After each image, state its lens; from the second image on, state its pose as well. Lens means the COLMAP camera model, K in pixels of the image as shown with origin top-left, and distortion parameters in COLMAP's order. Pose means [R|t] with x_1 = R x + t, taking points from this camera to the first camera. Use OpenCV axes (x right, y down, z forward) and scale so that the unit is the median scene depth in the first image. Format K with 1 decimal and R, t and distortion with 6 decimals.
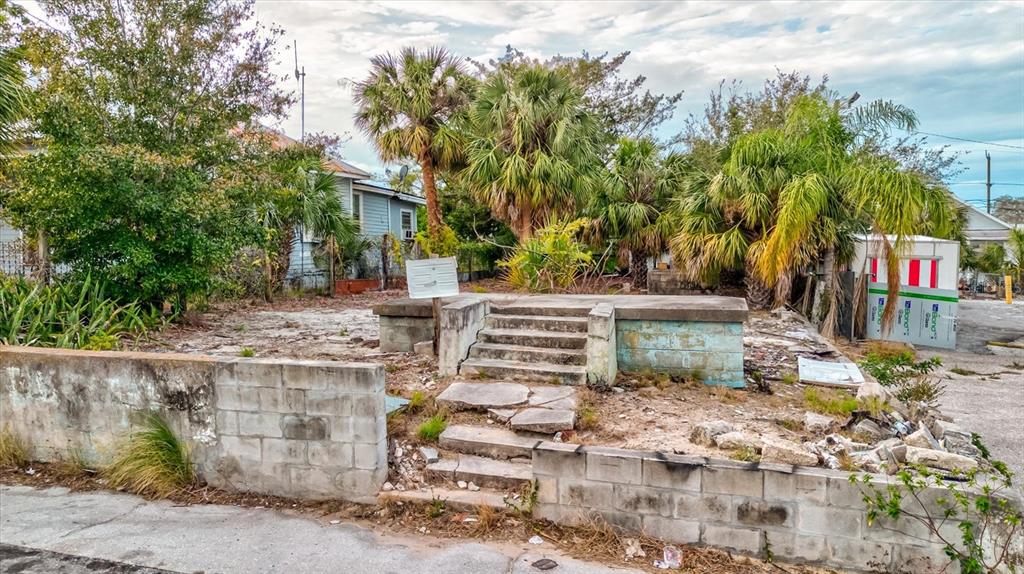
lens RADIAL K [[685.2, 0, 509.9], [0, 685.2, 269.5], [0, 0, 1]] dist [0.064937, -0.054649]
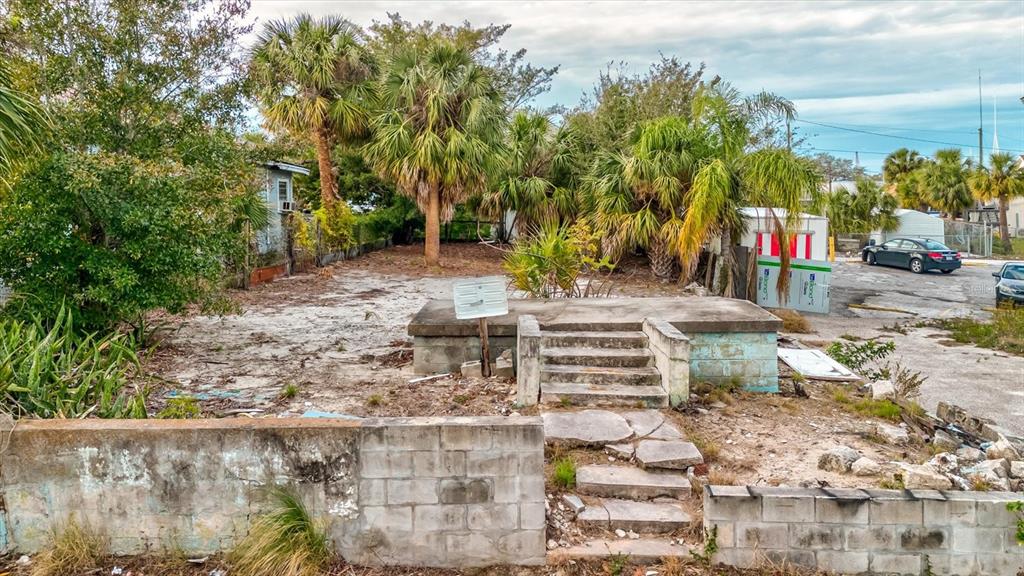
lens RADIAL K [[700.2, 0, 511.9], [0, 700.2, 198.3], [0, 0, 1]] dist [0.054960, -0.037477]
pose [[0.970438, -0.006414, 0.241267, -0.432324], [0.015311, 0.999269, -0.035021, -0.129957], [-0.240866, 0.037680, 0.969827, 0.021097]]
